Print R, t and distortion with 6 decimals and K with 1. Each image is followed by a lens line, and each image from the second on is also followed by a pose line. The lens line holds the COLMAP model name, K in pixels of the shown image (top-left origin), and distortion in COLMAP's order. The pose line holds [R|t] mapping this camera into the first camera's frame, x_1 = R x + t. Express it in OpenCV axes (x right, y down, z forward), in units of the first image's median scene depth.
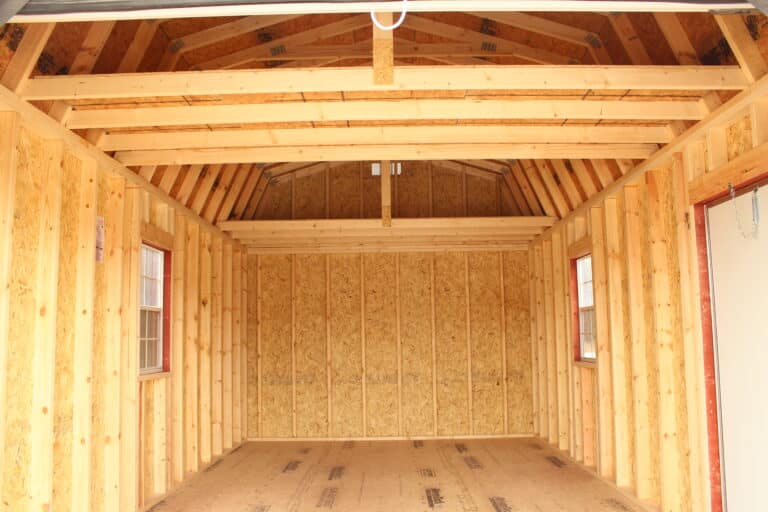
lens RADIAL K [[637.0, 0, 381.6], [0, 637.0, 260.7], [0, 0, 1]] dist [-0.139430, 0.091249]
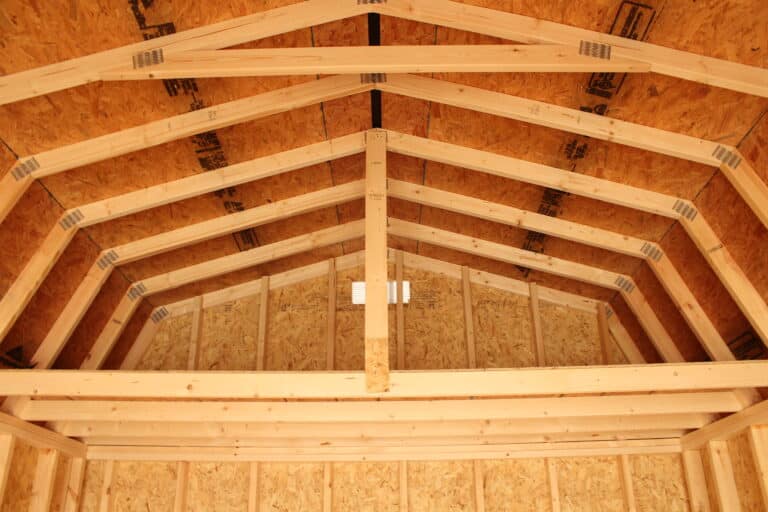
lens RADIAL K [[637.0, 0, 385.9], [0, 637.0, 270.4], [0, 0, 1]] dist [-0.139430, 0.091249]
pose [[0.999984, 0.003751, 0.004261, 0.009455], [-0.002286, 0.953129, -0.302555, -0.006621], [-0.005196, 0.302541, 0.953122, 0.526021]]
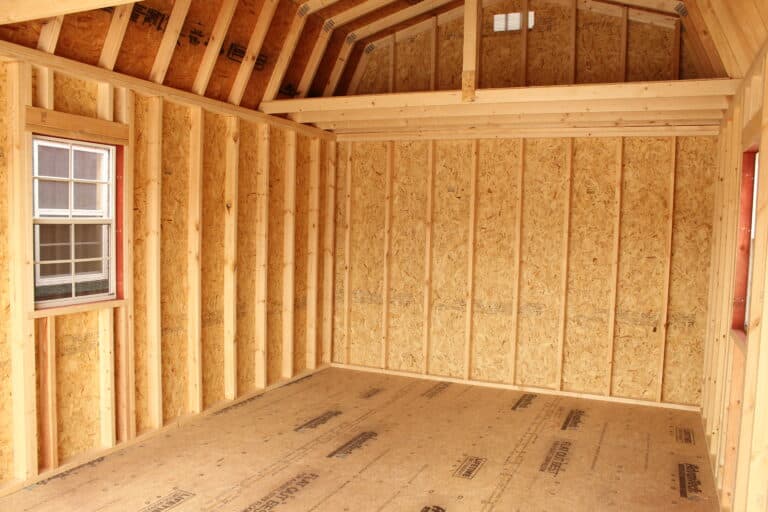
lens RADIAL K [[637.0, 0, 384.0], [0, 637.0, 259.9], [0, 0, 1]] dist [-0.139430, 0.091249]
pose [[0.917756, 0.063392, -0.392052, 0.172192], [0.008723, 0.983723, 0.179482, -0.006740], [0.397048, -0.168140, 0.902265, 0.271354]]
